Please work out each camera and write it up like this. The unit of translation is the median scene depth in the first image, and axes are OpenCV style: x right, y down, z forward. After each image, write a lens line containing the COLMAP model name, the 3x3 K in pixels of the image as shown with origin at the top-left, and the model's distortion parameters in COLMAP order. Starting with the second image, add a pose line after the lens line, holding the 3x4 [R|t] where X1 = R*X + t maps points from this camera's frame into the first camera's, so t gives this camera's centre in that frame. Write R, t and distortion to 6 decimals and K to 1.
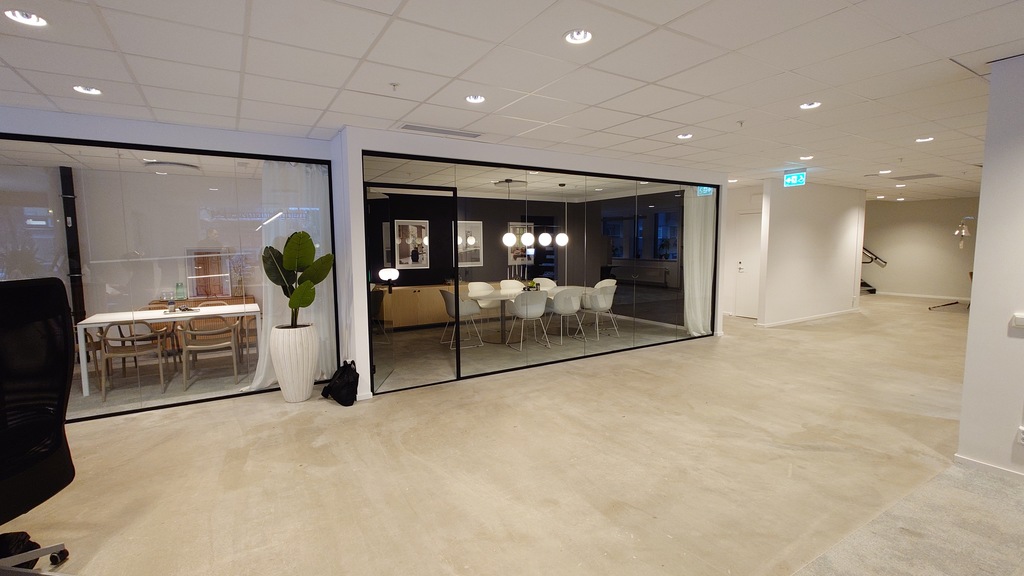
lens RADIAL K [[460.4, 0, 514.0], [0, 460.4, 284.7], [0, 0, 1]] dist [0.003068, 0.000058]
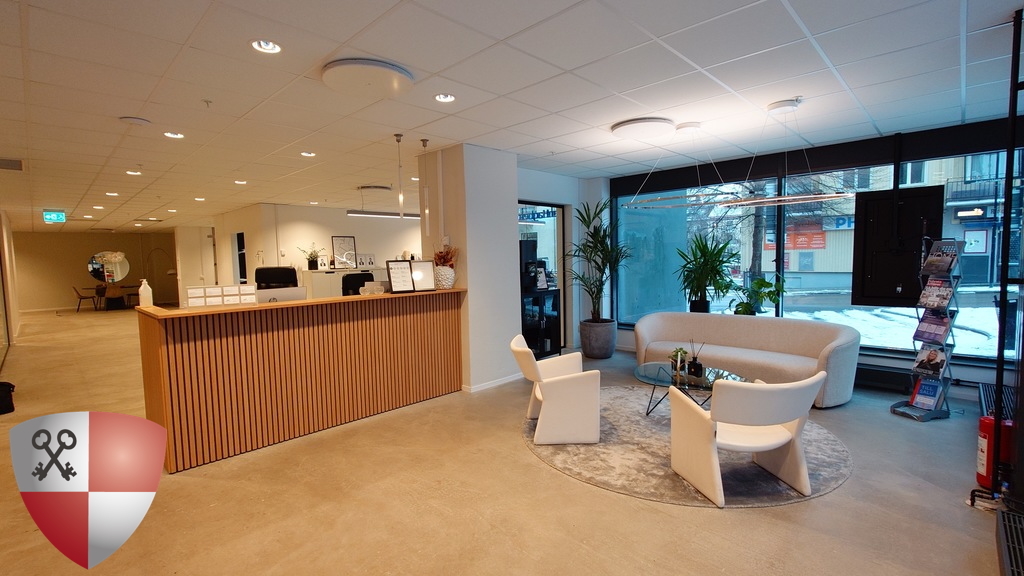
lens RADIAL K [[460.4, 0, 517.6], [0, 460.4, 288.5], [0, 0, 1]] dist [0.003068, 0.000058]
pose [[-0.251395, -0.051594, 0.966509, -1.824259], [0.107410, 0.990923, 0.080835, 0.023027], [-0.961906, 0.124135, -0.243571, 0.110898]]
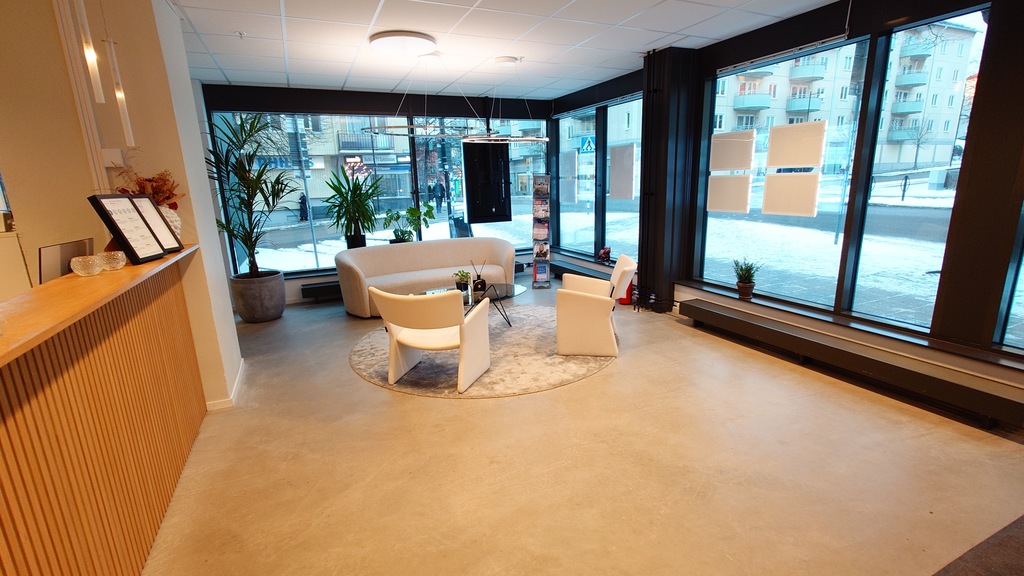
lens RADIAL K [[460.4, 0, 510.2], [0, 460.4, 287.9], [0, 0, 1]] dist [0.003068, 0.000058]
pose [[-0.991369, 0.013842, 0.130369, -1.194473], [0.053700, 0.950036, 0.307485, -0.022341], [-0.119599, 0.311832, -0.942580, 0.584404]]
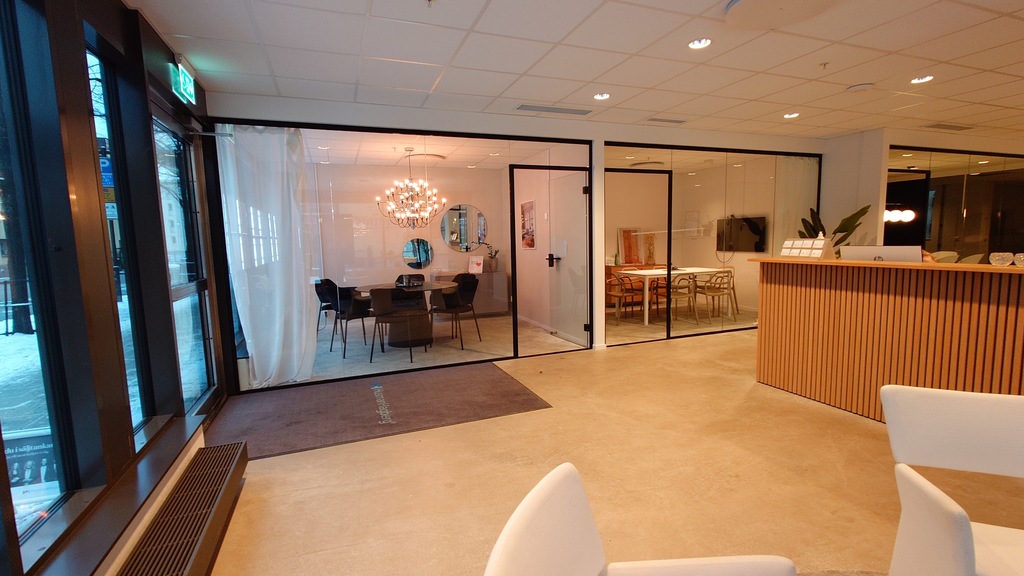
lens RADIAL K [[460.4, 0, 514.2], [0, 460.4, 287.6], [0, 0, 1]] dist [0.003068, 0.000058]
pose [[0.984405, 0.006805, -0.175785, -1.281543], [-0.002242, 0.999656, 0.026143, 0.101997], [0.175902, -0.025341, 0.984081, -0.583240]]
